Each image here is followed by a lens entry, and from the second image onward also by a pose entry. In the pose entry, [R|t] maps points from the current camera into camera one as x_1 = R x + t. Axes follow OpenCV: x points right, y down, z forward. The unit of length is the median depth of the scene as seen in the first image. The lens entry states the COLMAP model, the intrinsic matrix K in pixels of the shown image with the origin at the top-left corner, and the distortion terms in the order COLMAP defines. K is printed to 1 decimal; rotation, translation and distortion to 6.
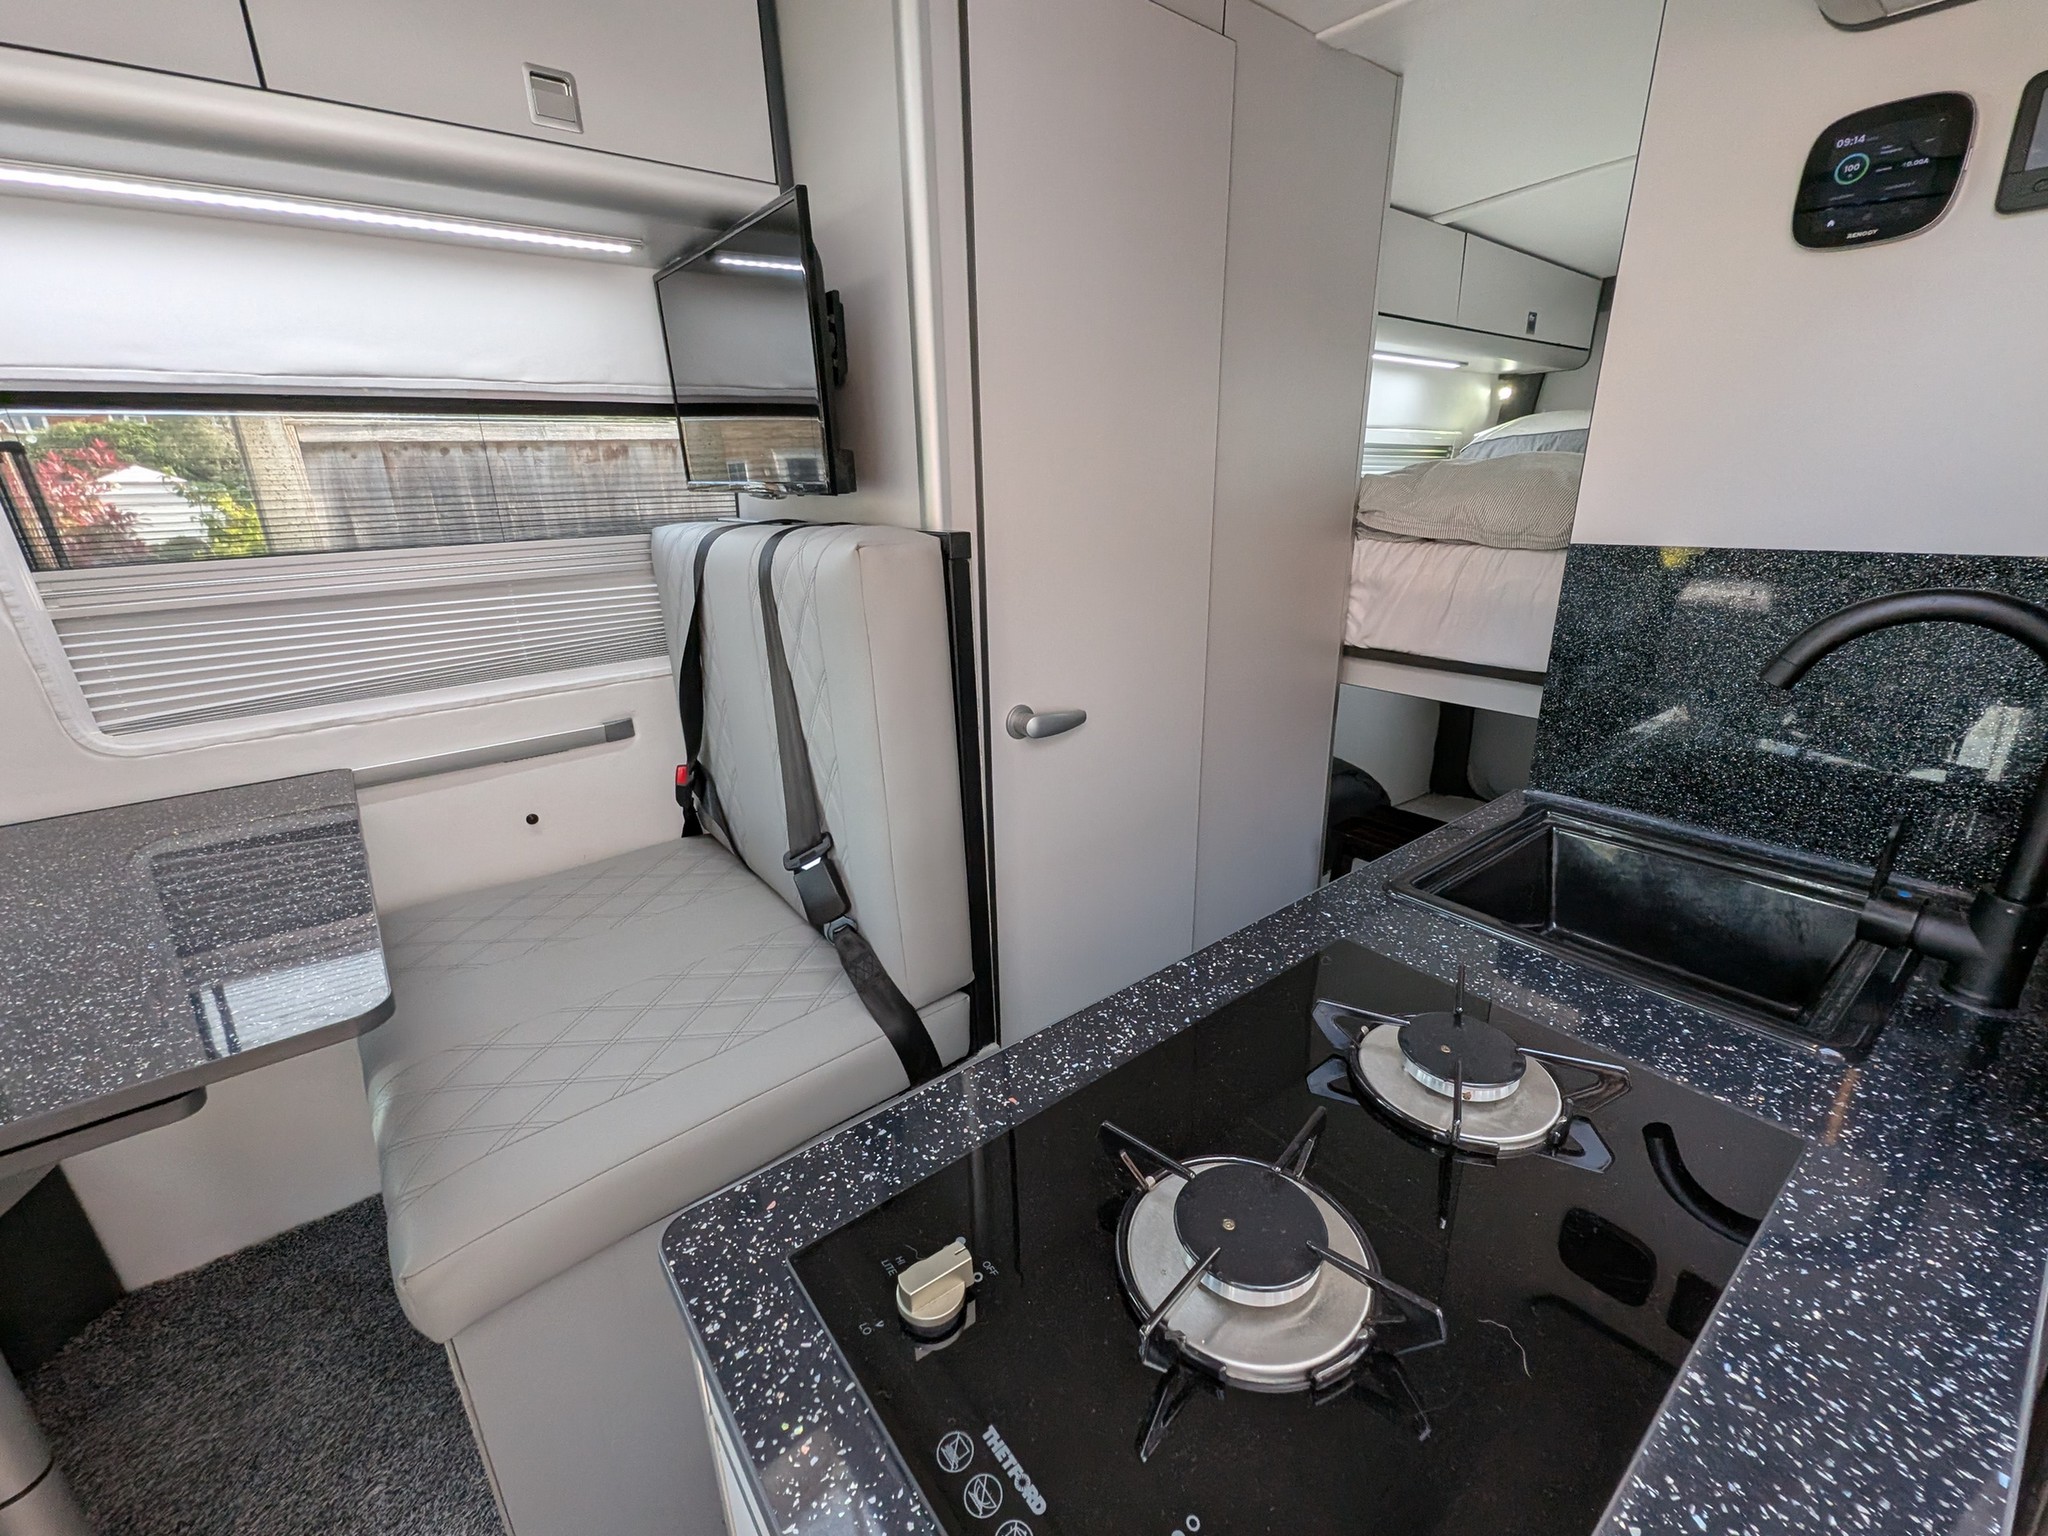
lens RADIAL K [[841.3, 0, 1030.2], [0, 841.3, 756.5], [0, 0, 1]] dist [0.007559, -0.002012]
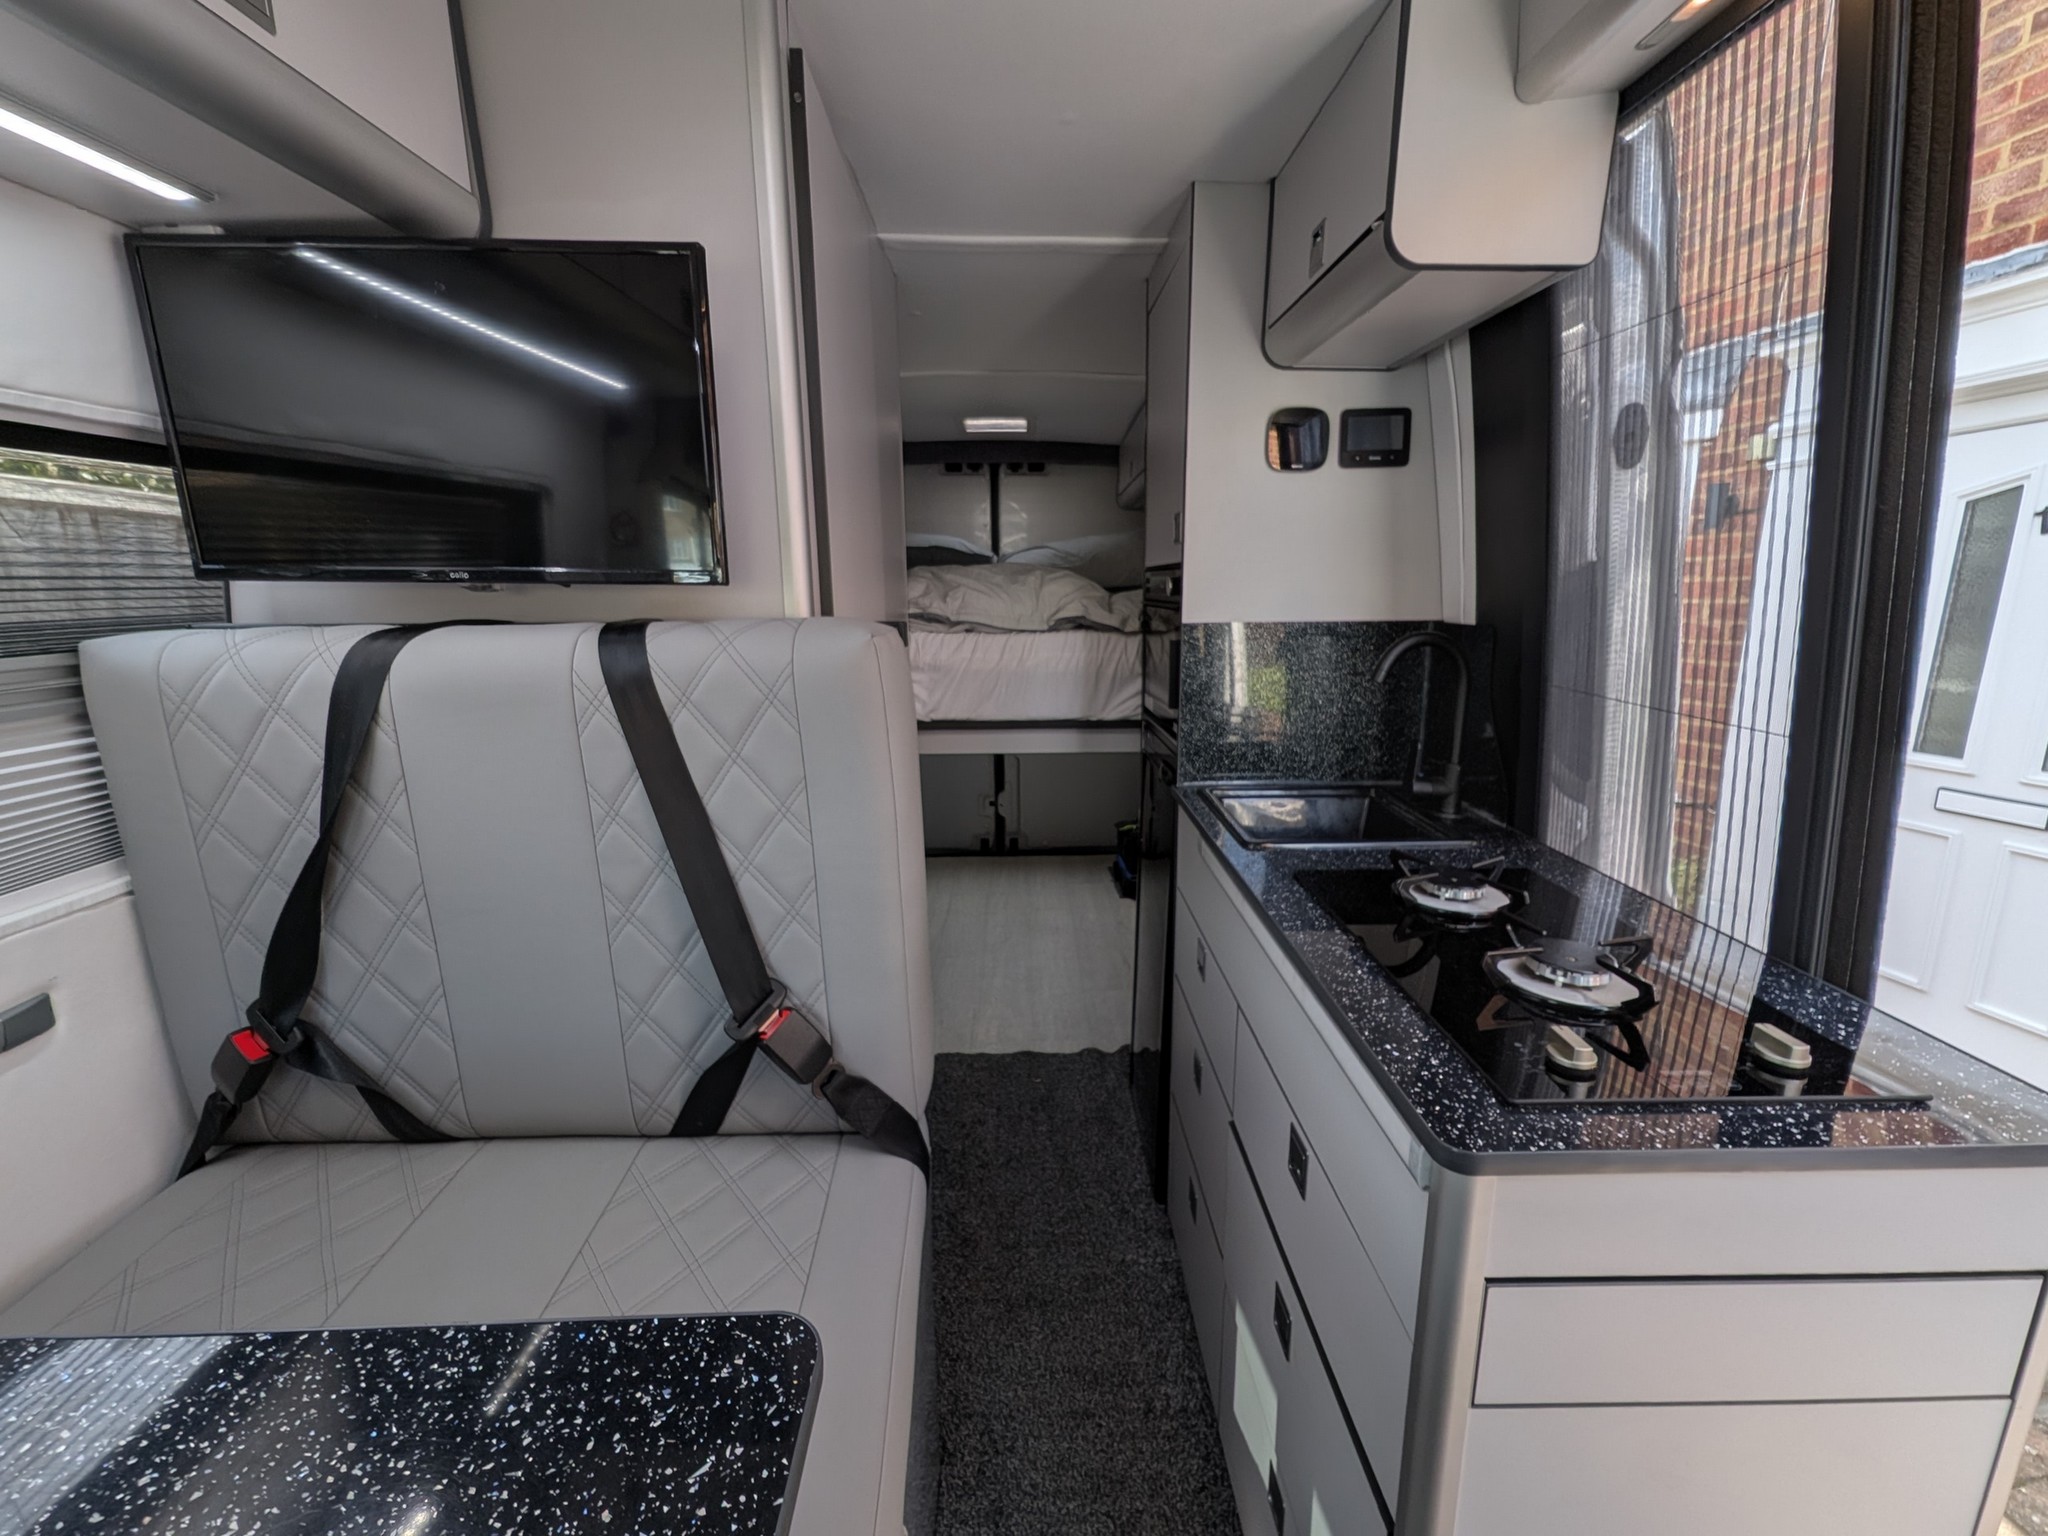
lens RADIAL K [[841.3, 0, 1040.0], [0, 841.3, 771.9], [0, 0, 1]] dist [0.007559, -0.002012]
pose [[0.616593, -0.159452, 0.770966, -0.683703], [0.243059, 0.969992, 0.006225, -0.048775], [-0.748823, 0.183552, 0.636846, 0.233764]]
